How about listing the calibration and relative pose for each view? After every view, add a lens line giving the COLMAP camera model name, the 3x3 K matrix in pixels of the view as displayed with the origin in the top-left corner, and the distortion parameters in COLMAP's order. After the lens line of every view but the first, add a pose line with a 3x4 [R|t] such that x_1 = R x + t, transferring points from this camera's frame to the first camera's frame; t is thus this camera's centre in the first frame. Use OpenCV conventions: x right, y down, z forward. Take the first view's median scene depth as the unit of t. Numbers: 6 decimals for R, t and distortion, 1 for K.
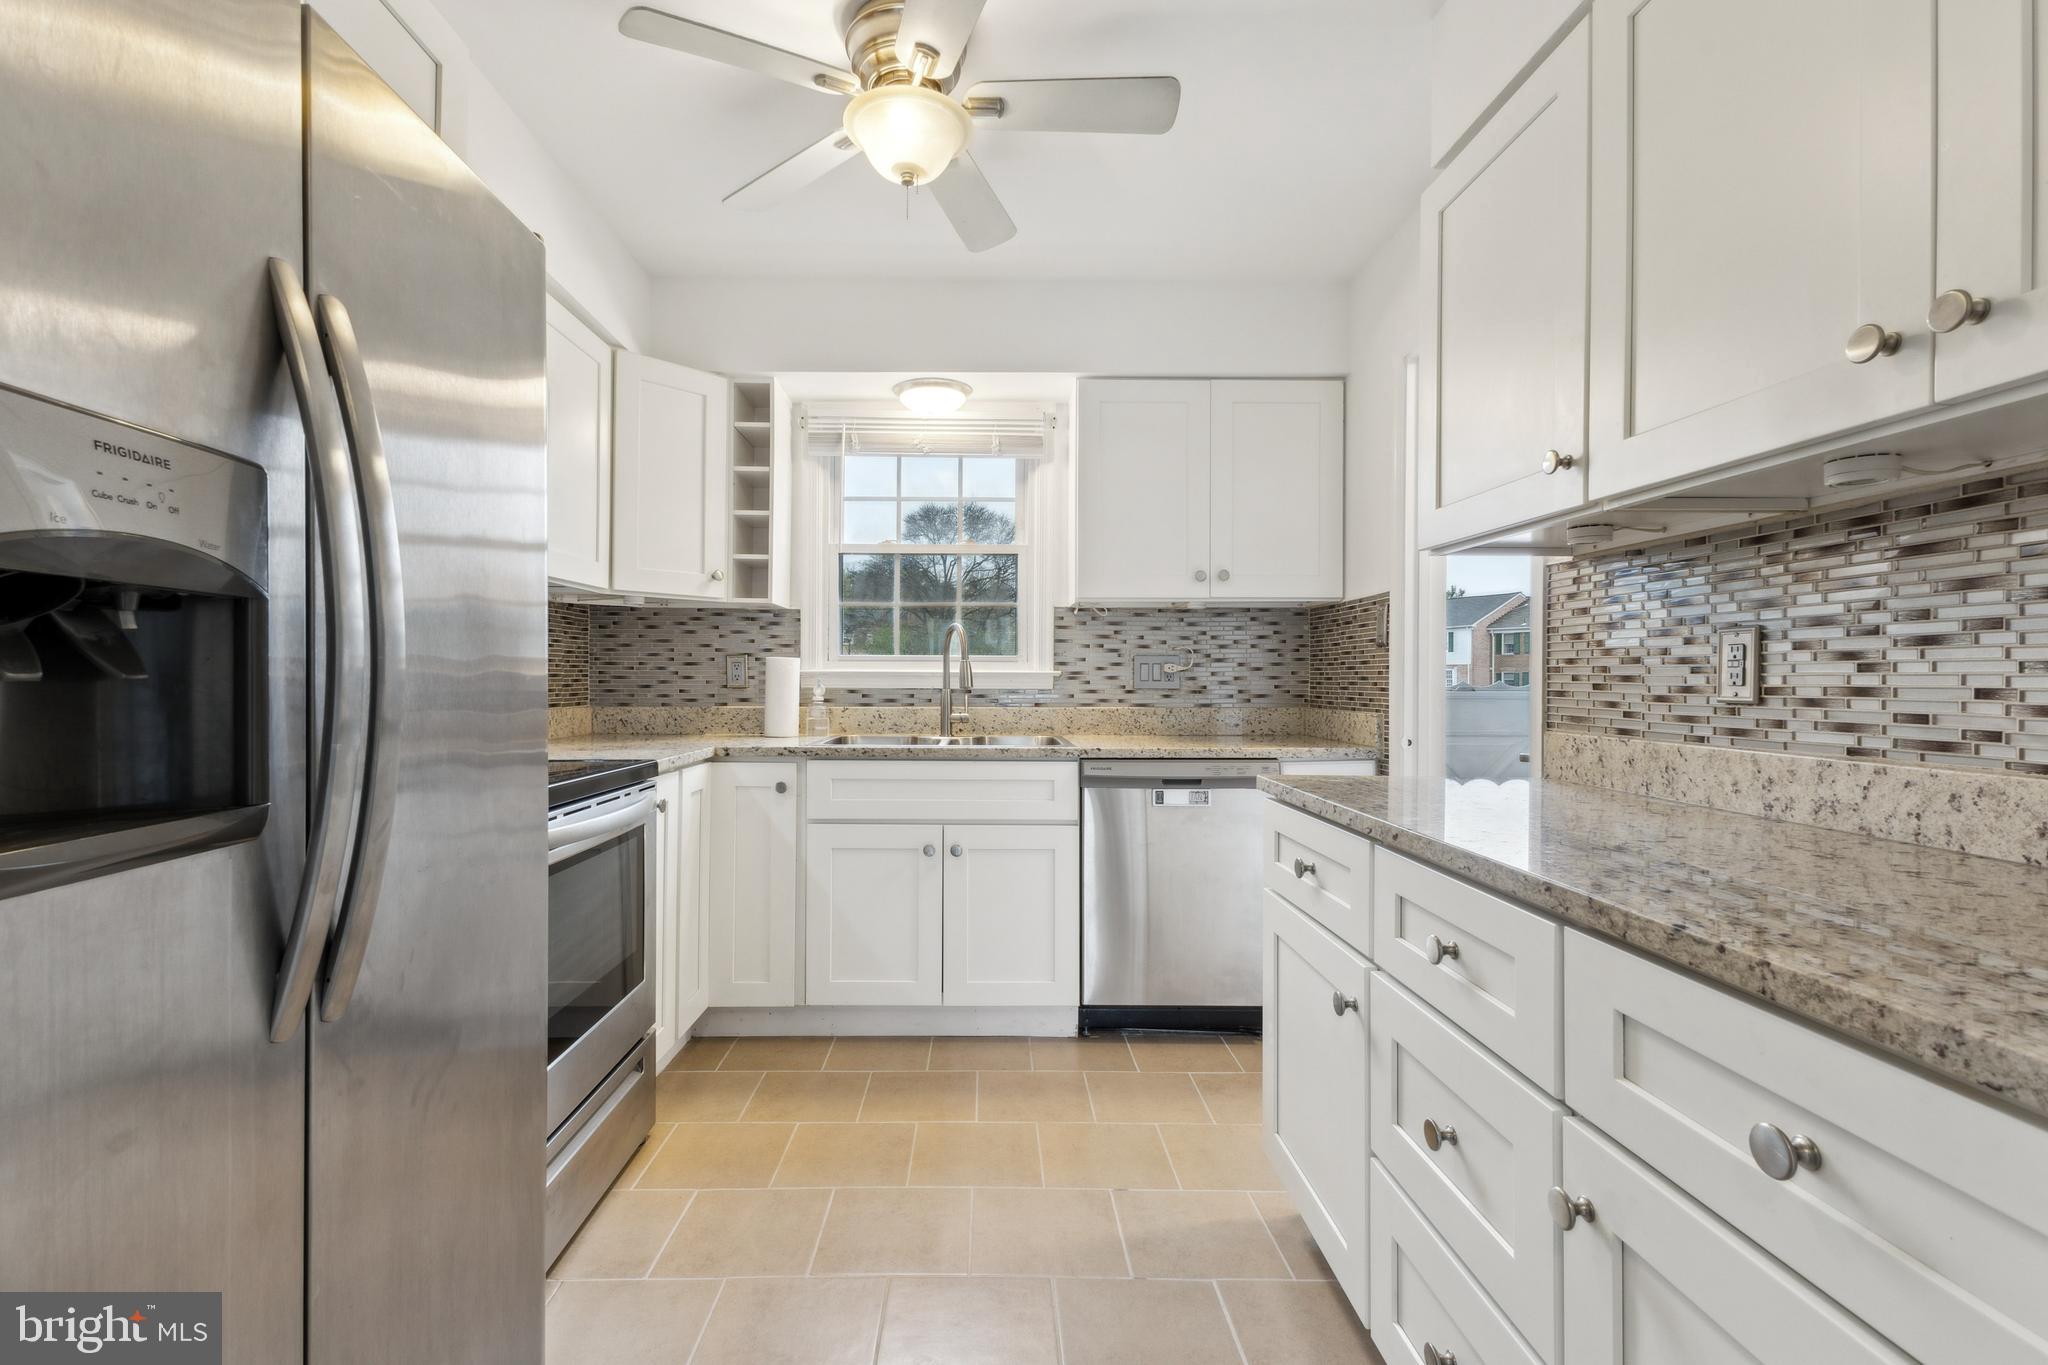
lens RADIAL K [[910.2, 0, 1015.8], [0, 910.2, 671.9], [0, 0, 1]] dist [-0.001261, -0.000486]
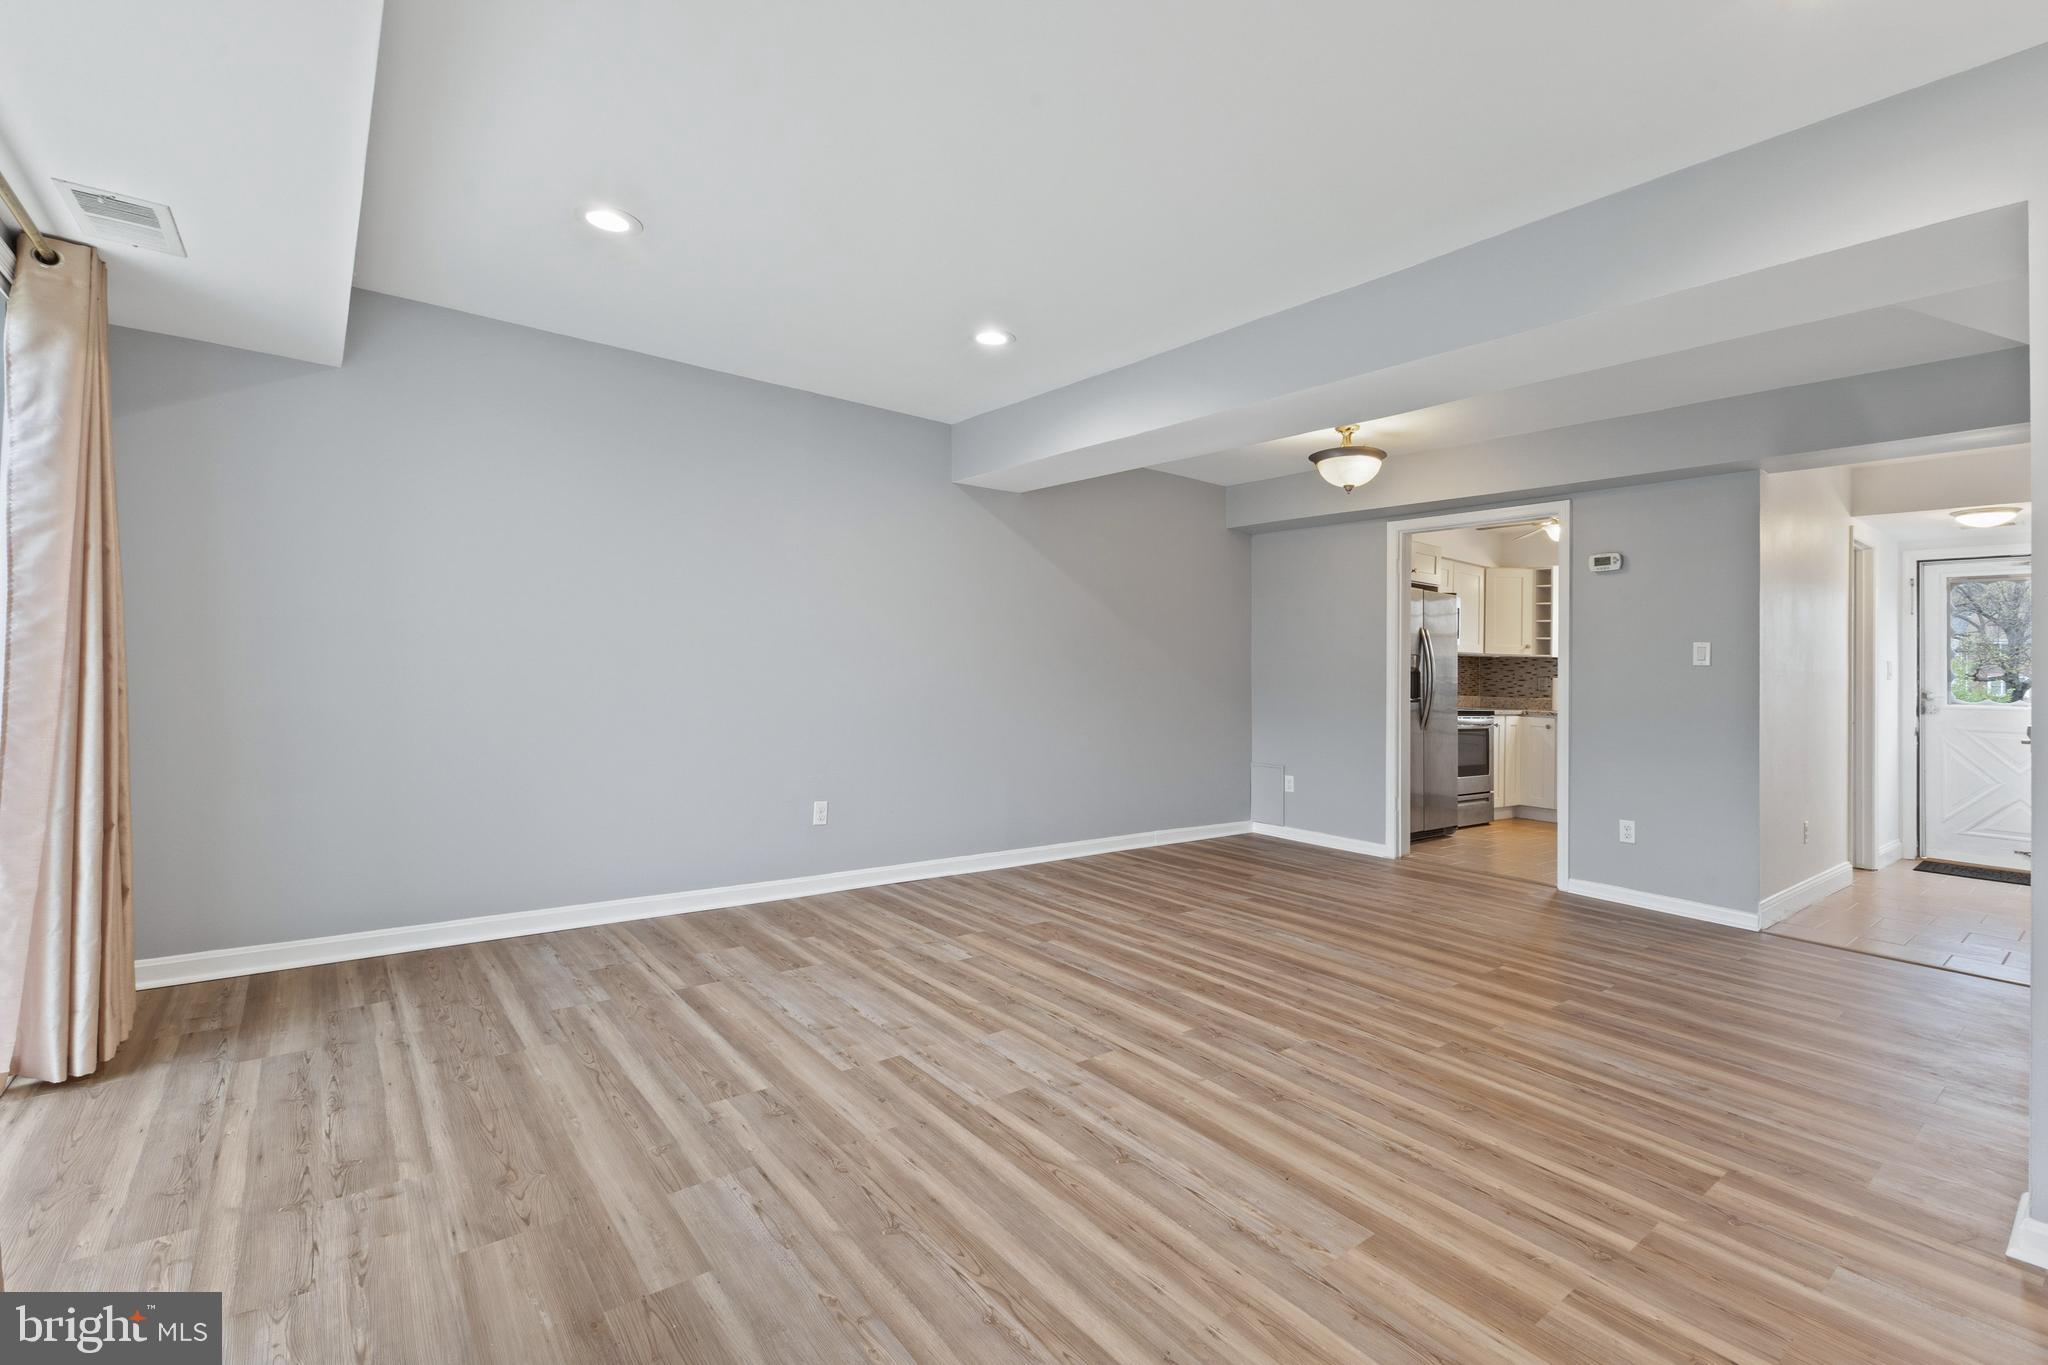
lens RADIAL K [[910.2, 0, 1015.8], [0, 910.2, 671.9], [0, 0, 1]] dist [-0.001261, -0.000486]
pose [[0.591490, 0.003529, -0.806305, 1.783970], [-0.016638, 0.999831, -0.007828, 0.022460], [0.806141, 0.018045, 0.591449, -3.386520]]
